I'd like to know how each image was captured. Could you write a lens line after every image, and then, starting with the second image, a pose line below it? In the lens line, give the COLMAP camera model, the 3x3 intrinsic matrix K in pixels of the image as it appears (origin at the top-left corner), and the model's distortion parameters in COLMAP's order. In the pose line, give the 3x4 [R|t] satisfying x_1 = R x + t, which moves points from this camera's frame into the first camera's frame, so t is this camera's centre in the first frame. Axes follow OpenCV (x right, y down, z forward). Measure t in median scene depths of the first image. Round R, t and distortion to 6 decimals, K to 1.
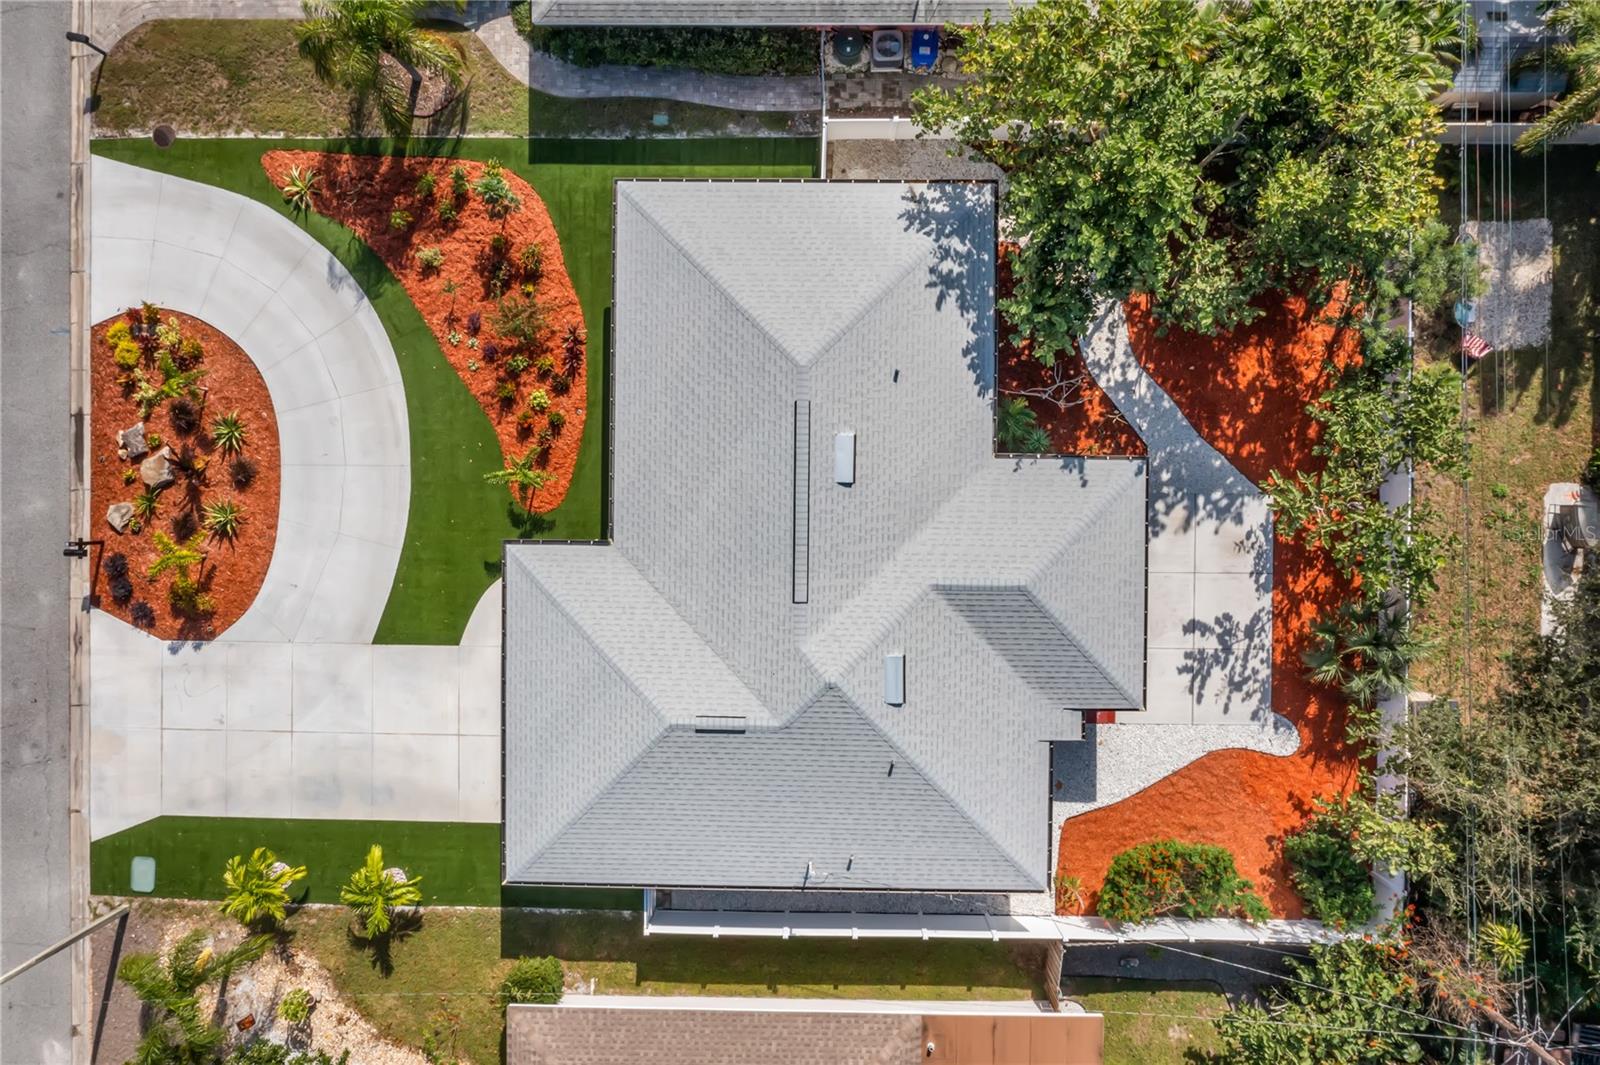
lens RADIAL K [[1274.5, 0, 807.8], [0, 1274.5, 516.4], [0, 0, 1]] dist [-0.003451, 0.000799]
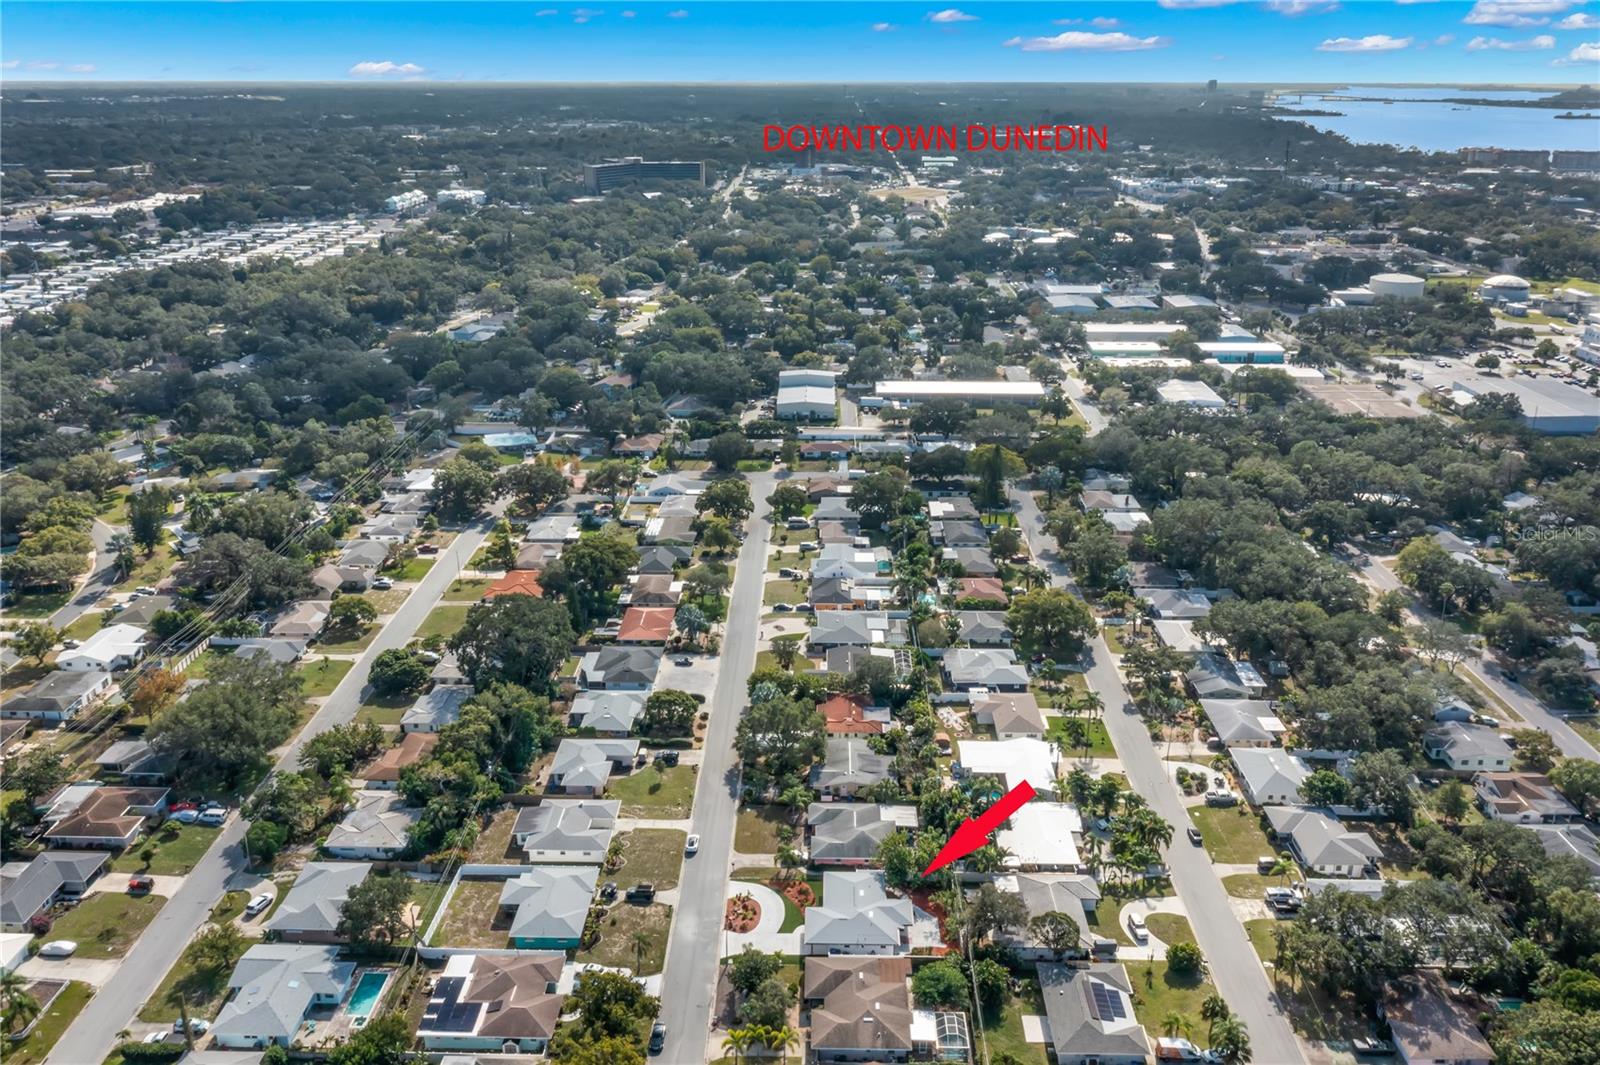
lens RADIAL K [[1274.5, 0, 807.8], [0, 1274.5, 516.4], [0, 0, 1]] dist [-0.003451, 0.000799]
pose [[0.999761, 0.020026, 0.008754, -0.292308], [0.002477, 0.294114, -0.955767, 4.797232], [-0.021715, 0.955561, 0.293994, -2.314889]]
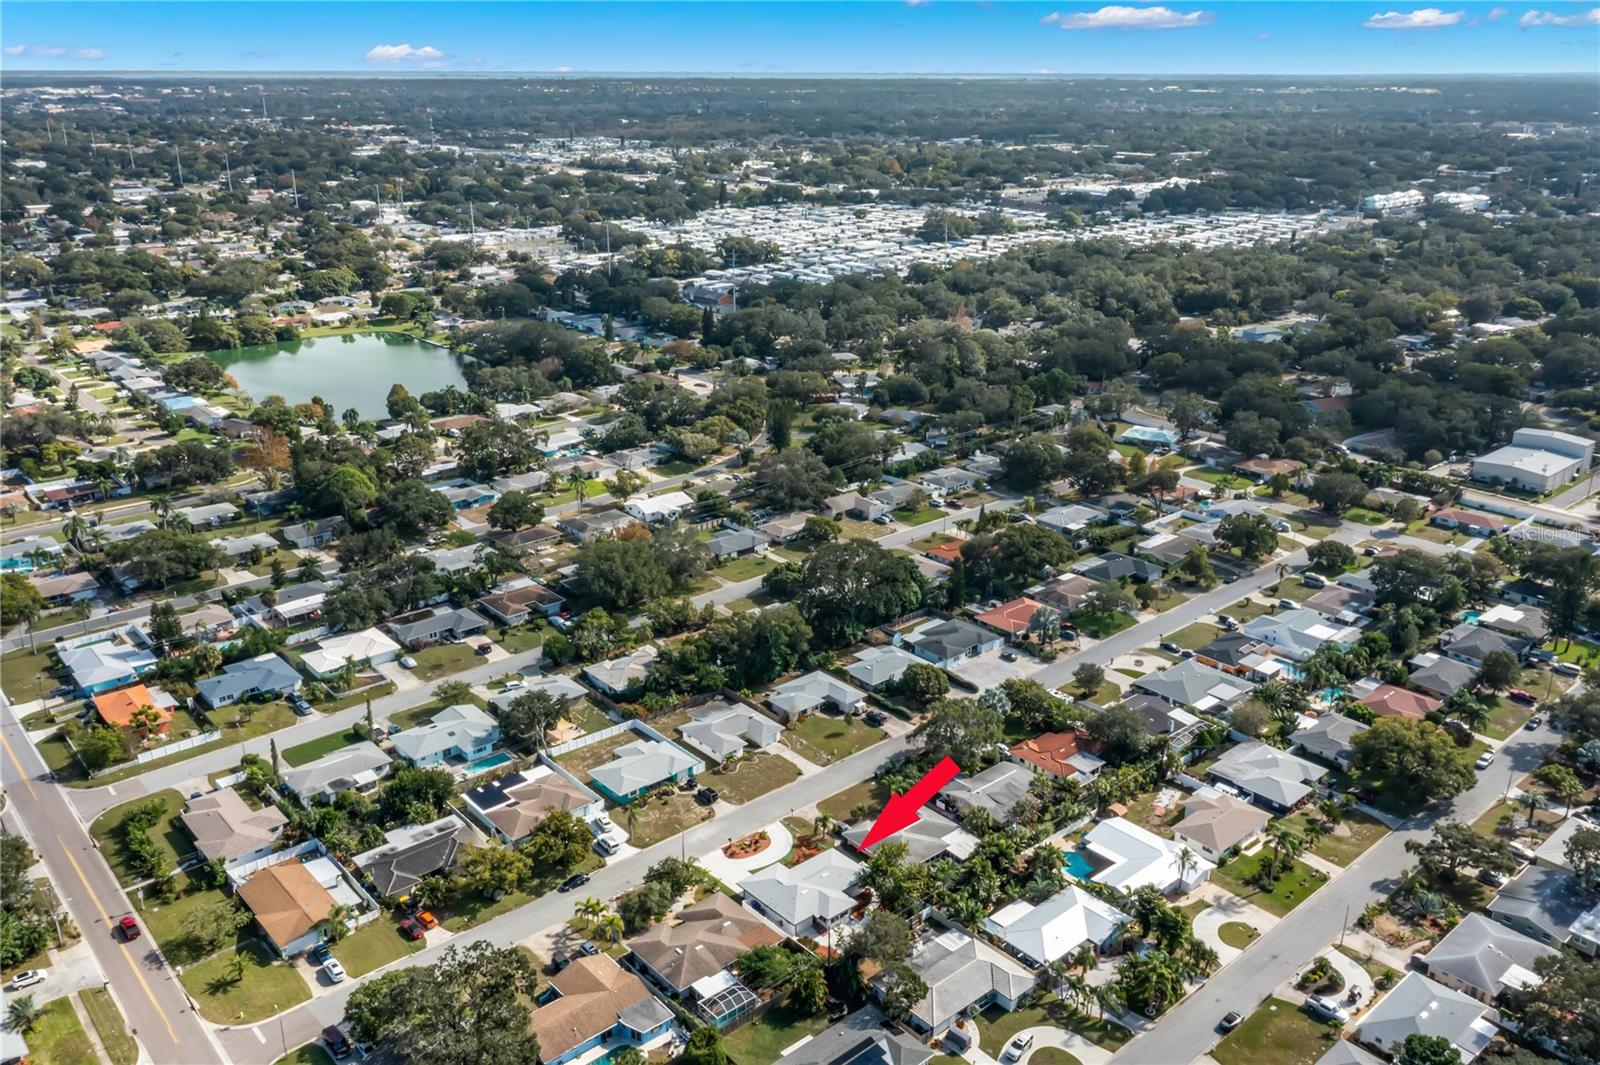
lens RADIAL K [[1277.4, 0, 821.5], [0, 1277.4, 550.7], [0, 0, 1]] dist [-0.002053, -0.001039]
pose [[0.678344, 0.281195, -0.678807, 3.472077], [-0.733580, 0.207206, -0.647246, 3.354852], [-0.041350, 0.937014, 0.346836, -2.436706]]
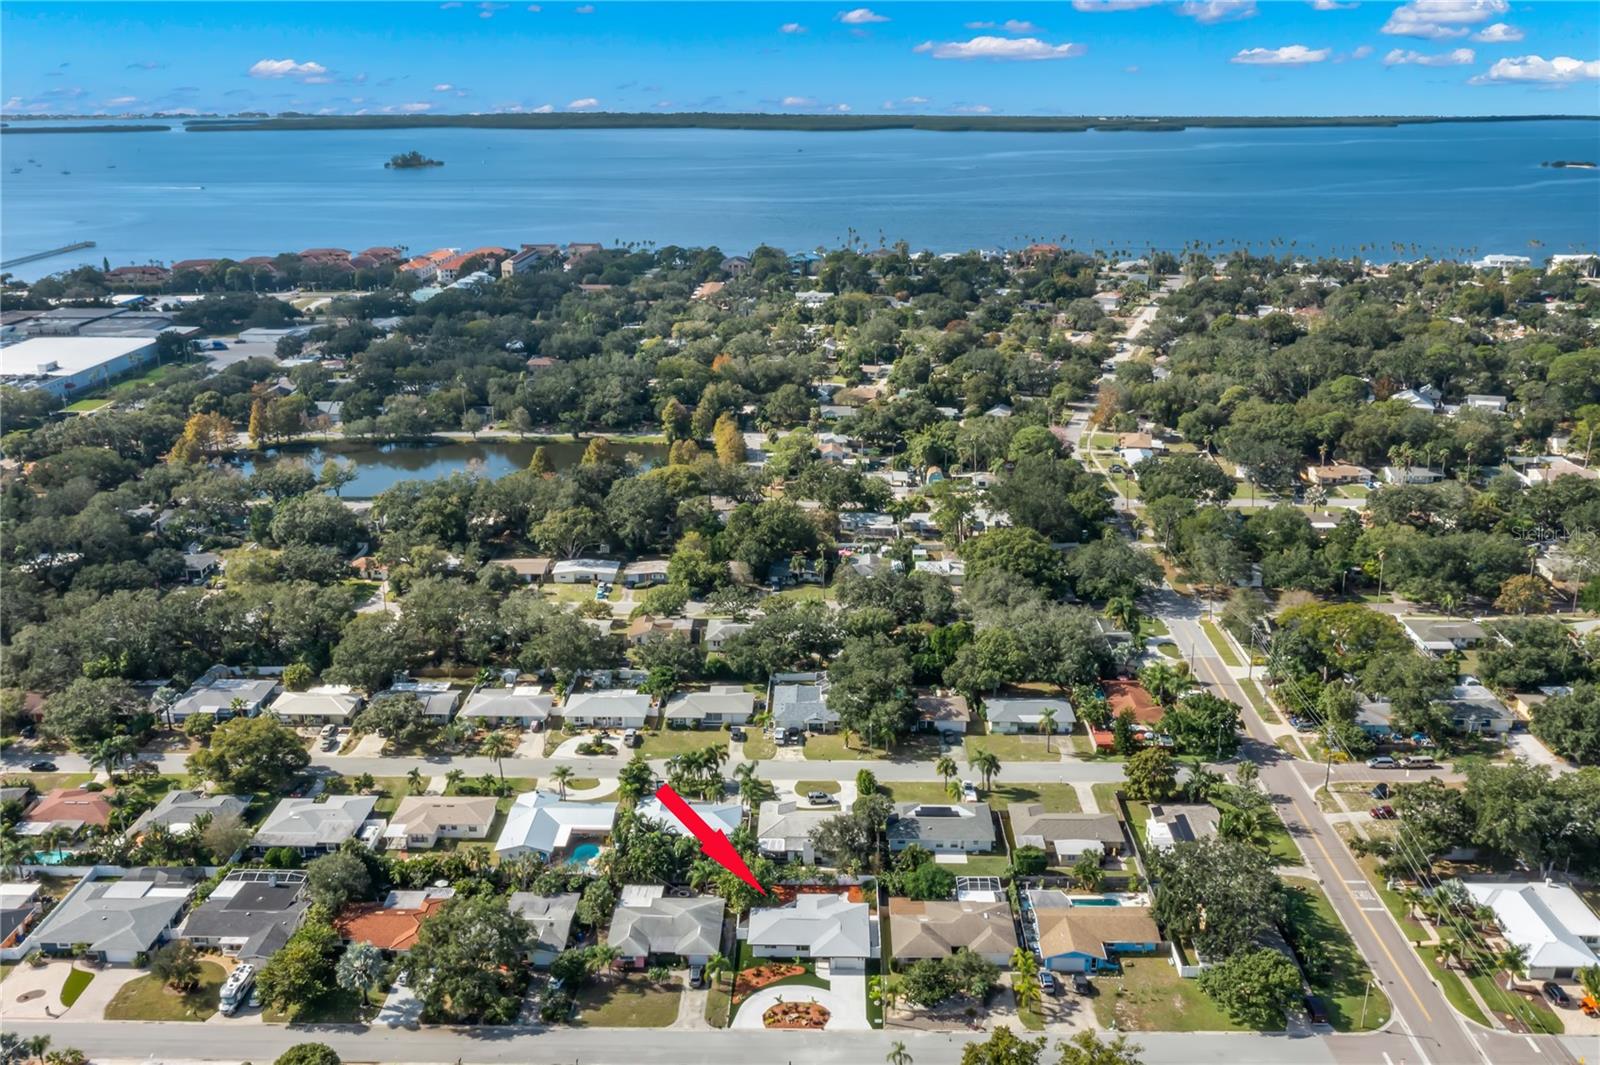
lens RADIAL K [[1399.0, 0, 800.0], [0, 1399.0, 532.5], [0, 0, 1]] dist [-0.008260, 0.002122]
pose [[0.013251, -0.290740, 0.956710, -5.160851], [0.999140, -0.033738, -0.024092, 0.176392], [0.039282, 0.956207, 0.290043, -2.377173]]
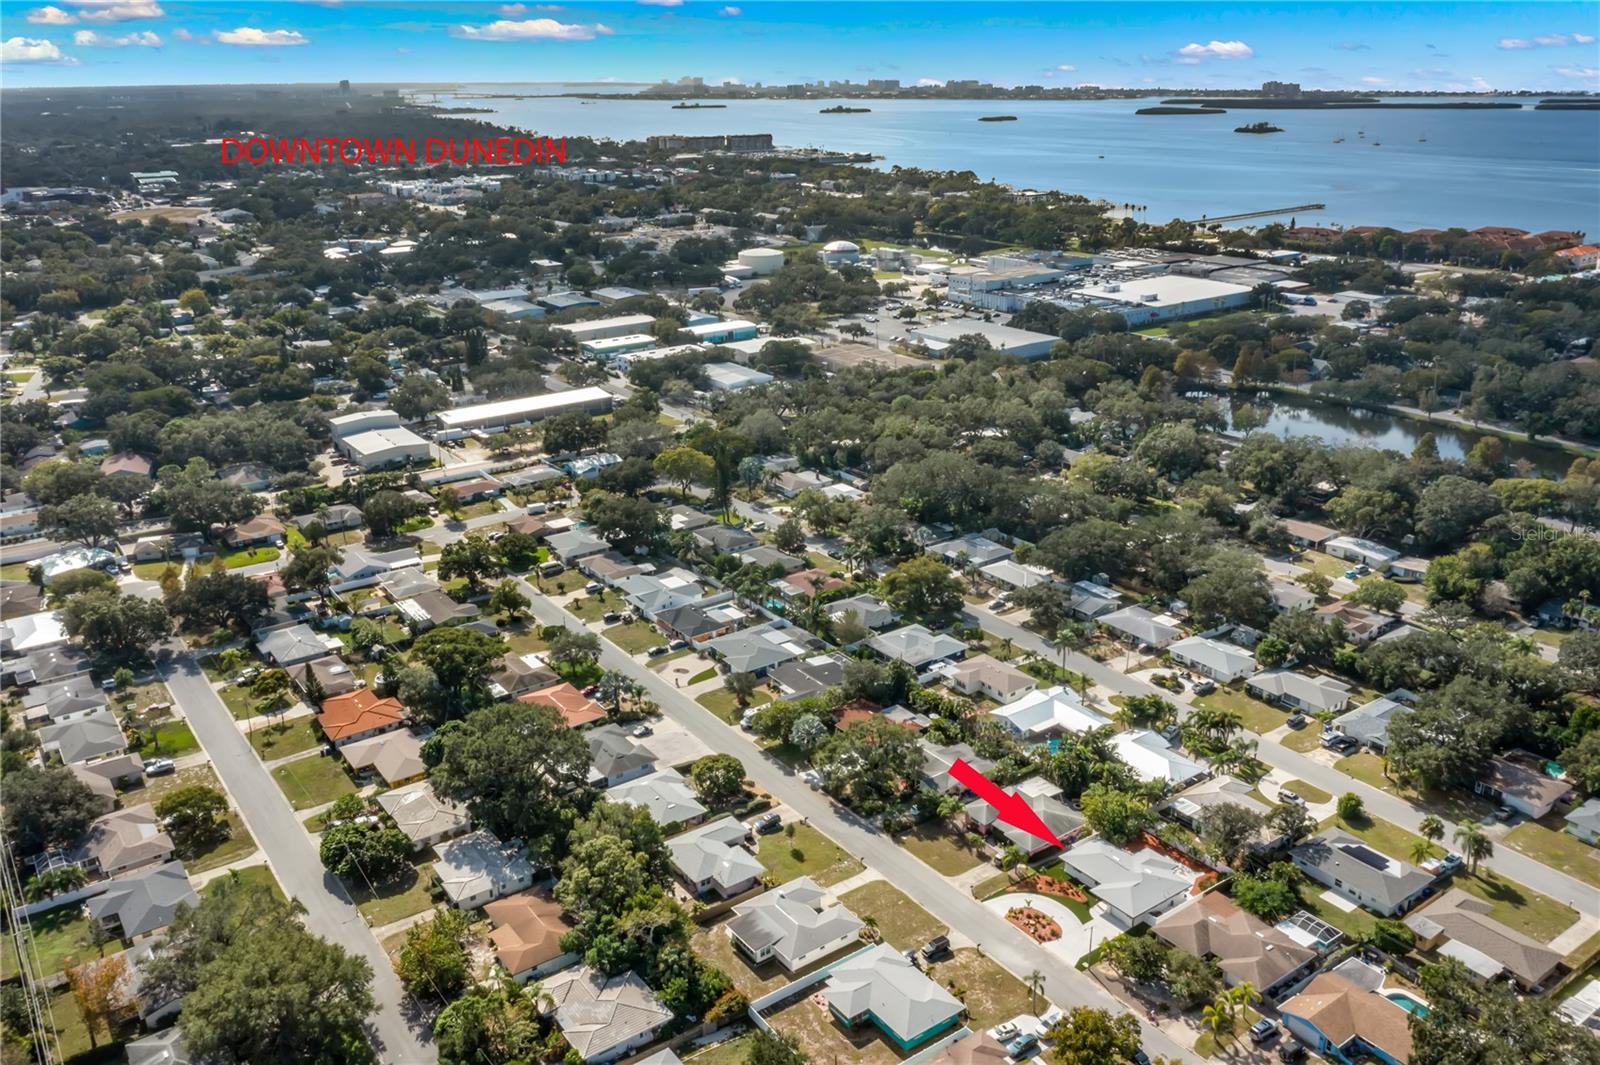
lens RADIAL K [[1277.4, 0, 821.5], [0, 1277.4, 550.7], [0, 0, 1]] dist [-0.002053, -0.001039]
pose [[0.797533, -0.203383, 0.567958, -4.004196], [0.603012, 0.240910, -0.760486, 3.189274], [0.017843, 0.948998, 0.314776, -2.249075]]
